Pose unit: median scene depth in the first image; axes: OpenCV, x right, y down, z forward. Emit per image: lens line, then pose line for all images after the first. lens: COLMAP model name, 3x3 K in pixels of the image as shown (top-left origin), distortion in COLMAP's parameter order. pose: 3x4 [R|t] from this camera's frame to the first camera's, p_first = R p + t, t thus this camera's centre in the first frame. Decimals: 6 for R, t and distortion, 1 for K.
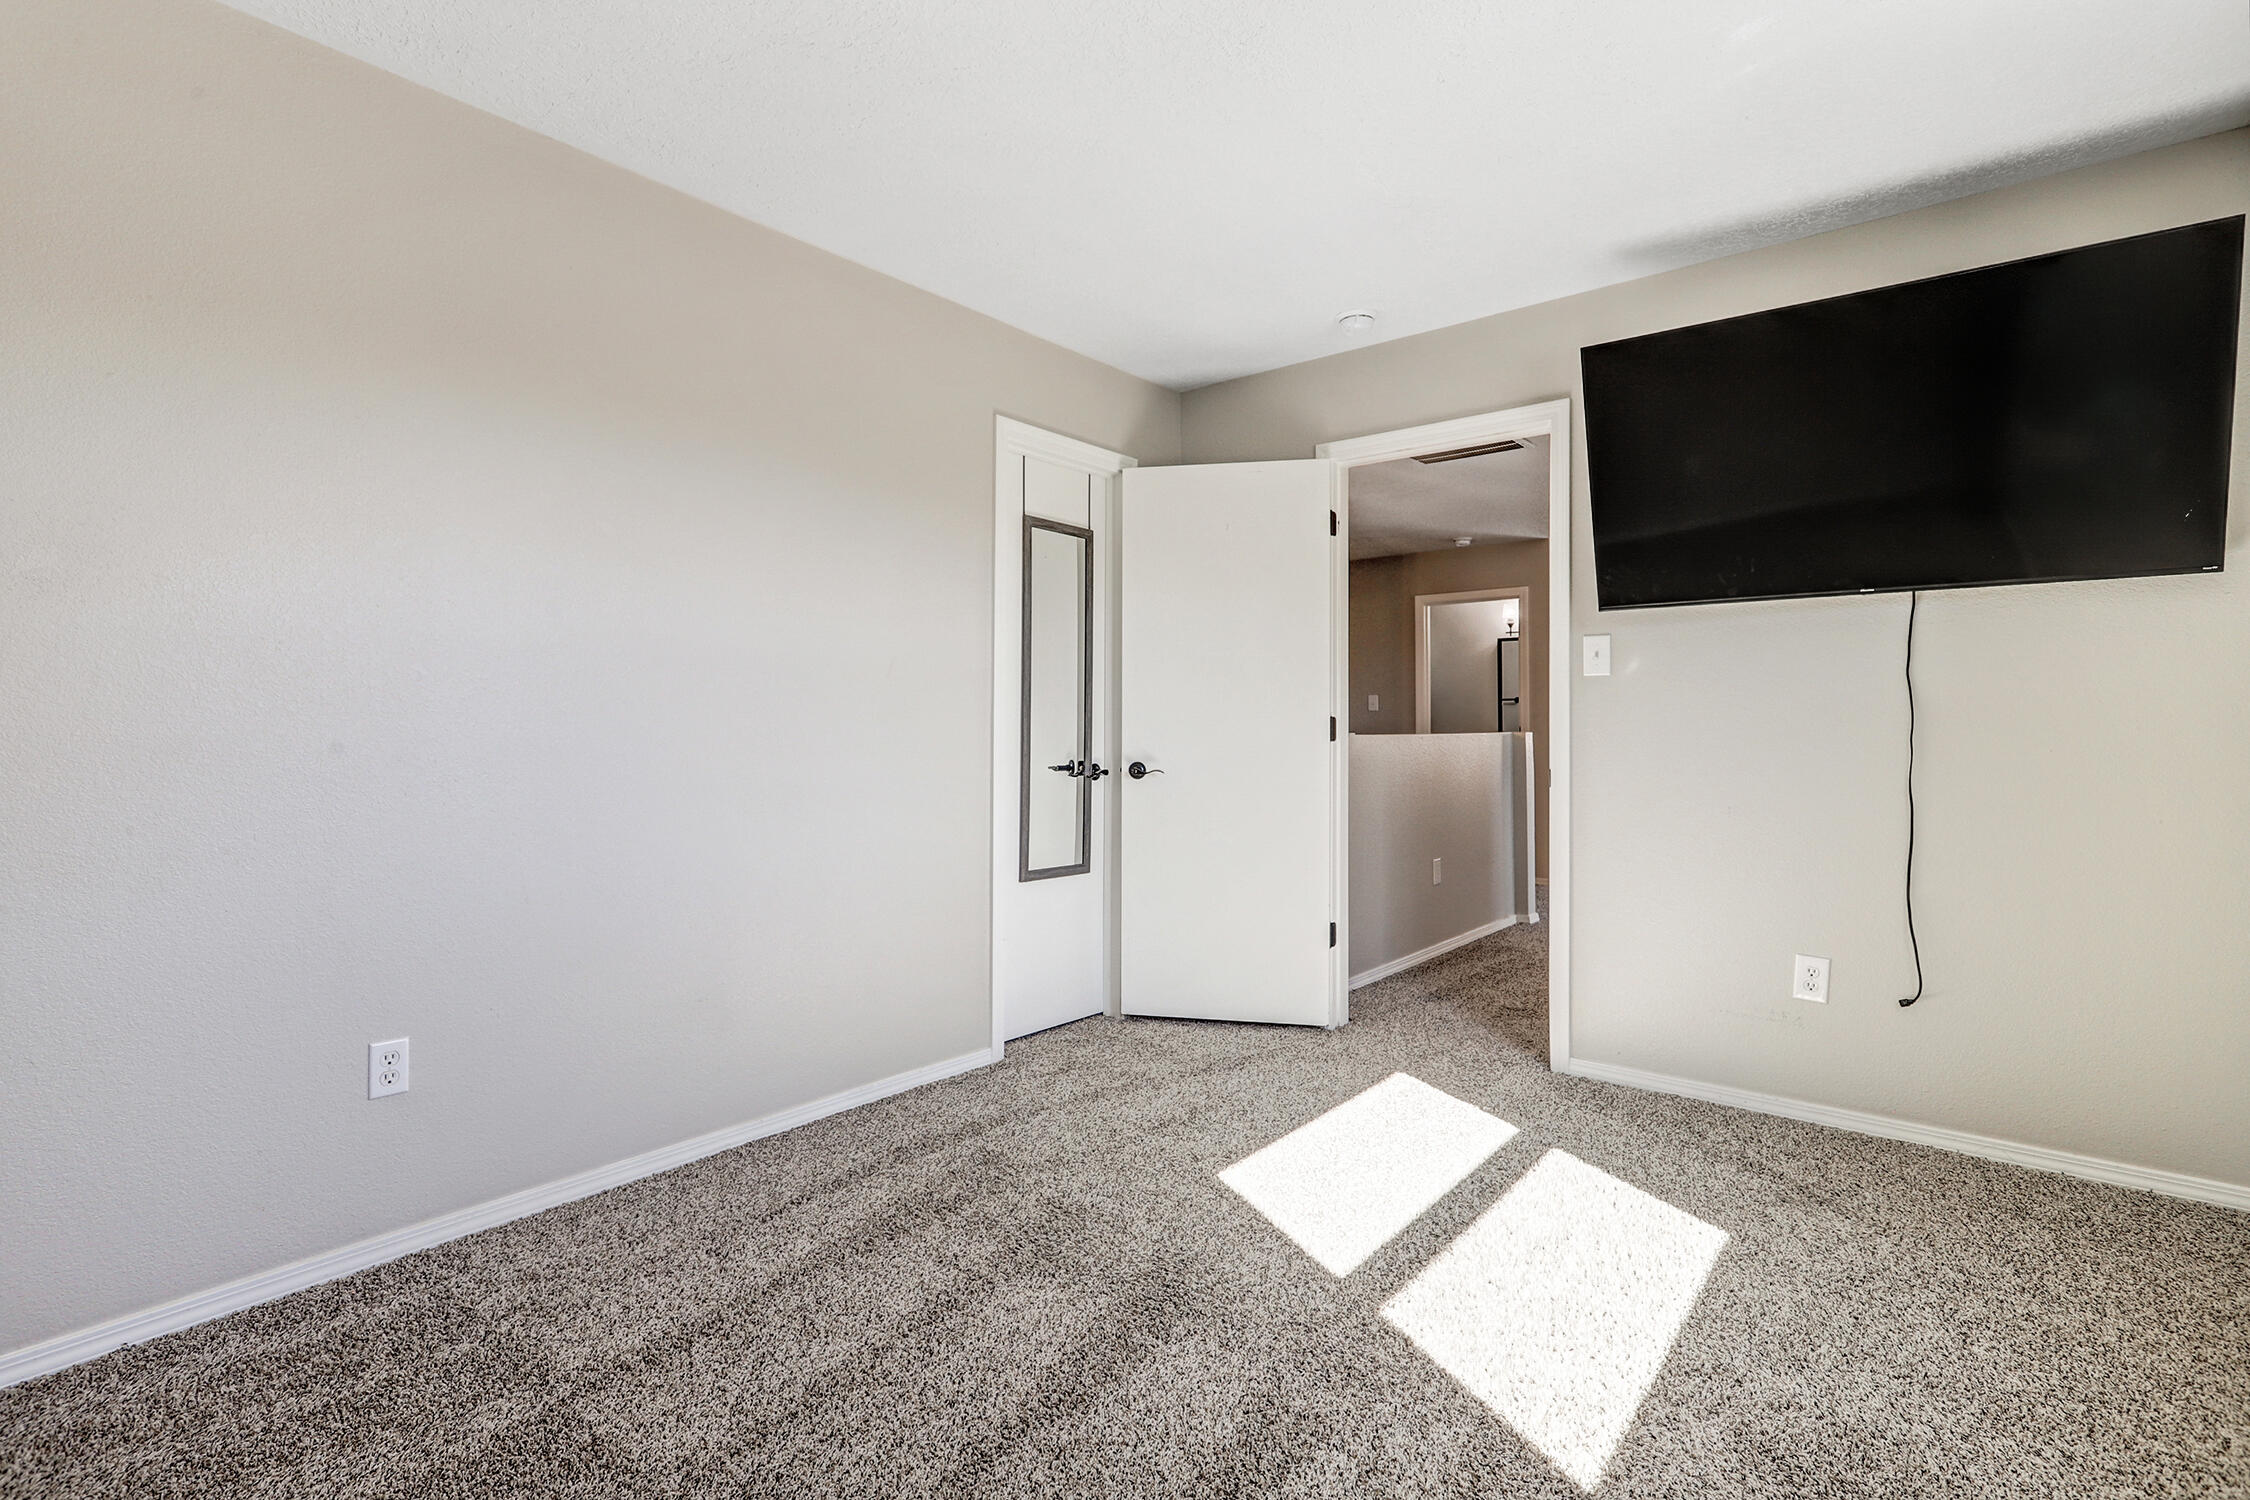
lens RADIAL K [[1085.4, 0, 1117.5], [0, 1085.4, 731.0], [0, 0, 1]] dist [0.000608, -0.000282]
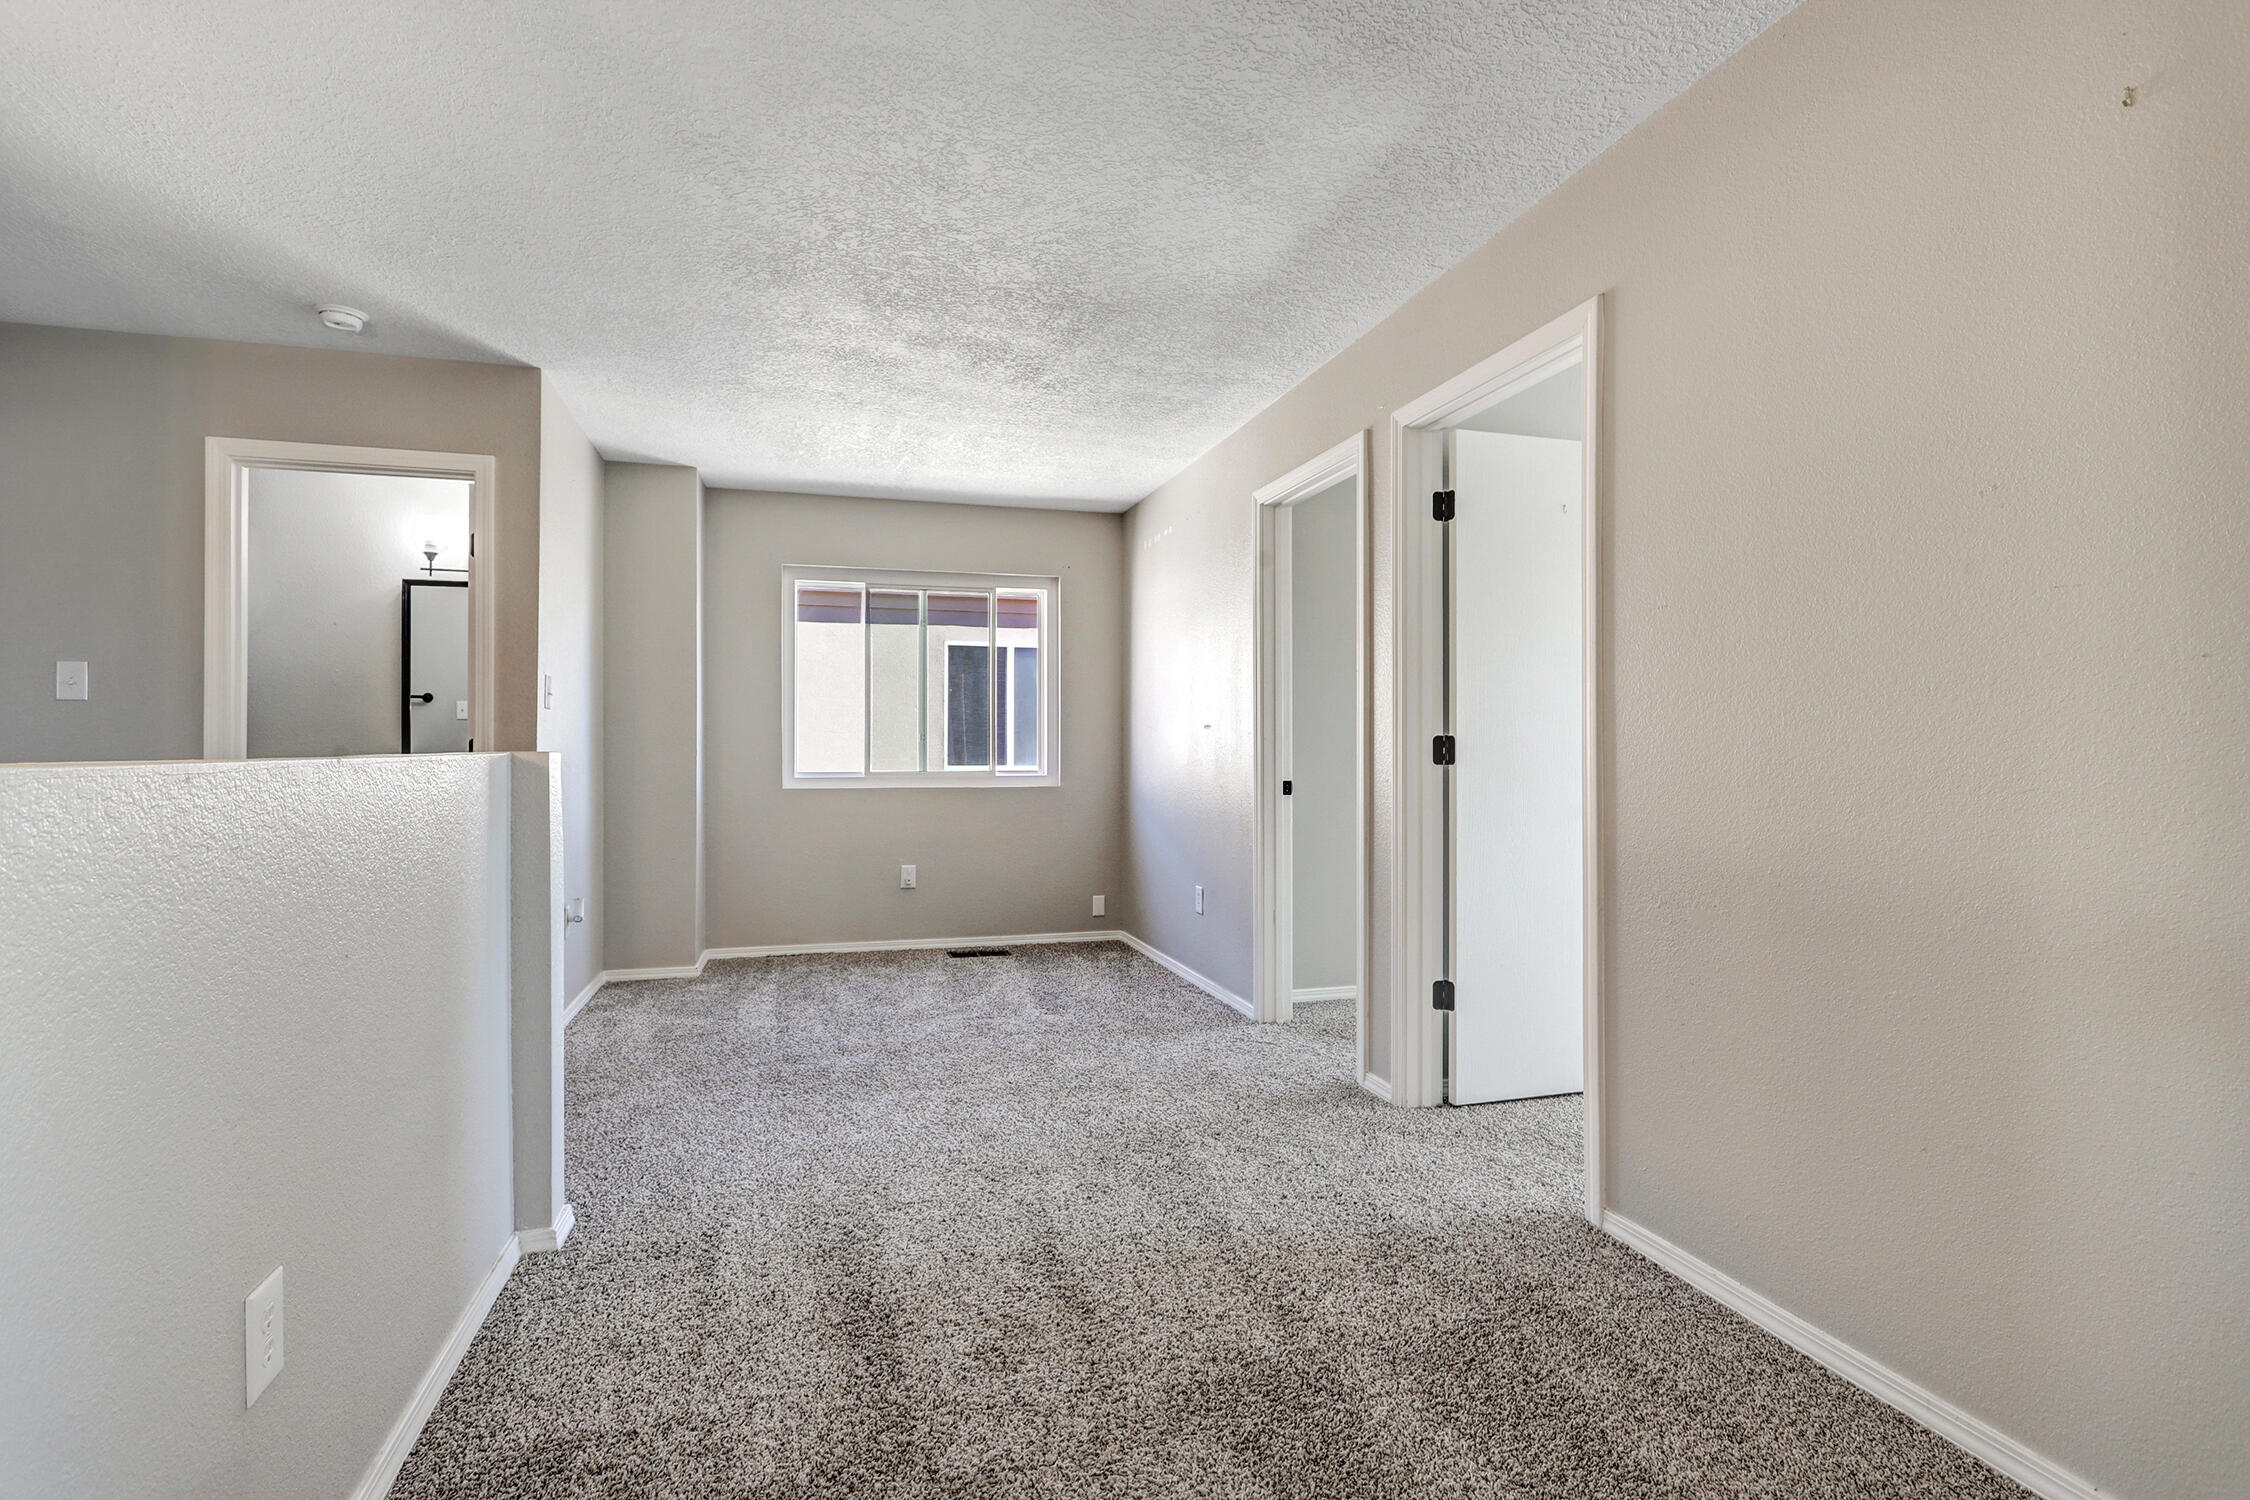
lens RADIAL K [[1085.4, 0, 1114.4], [0, 1085.4, 738.5], [0, 0, 1]] dist [0.000608, -0.000282]
pose [[0.578689, 0.011871, 0.815462, 0.141384], [0.001677, 0.999875, -0.015745, 0.002313], [-0.815547, 0.010479, 0.578596, 0.487306]]
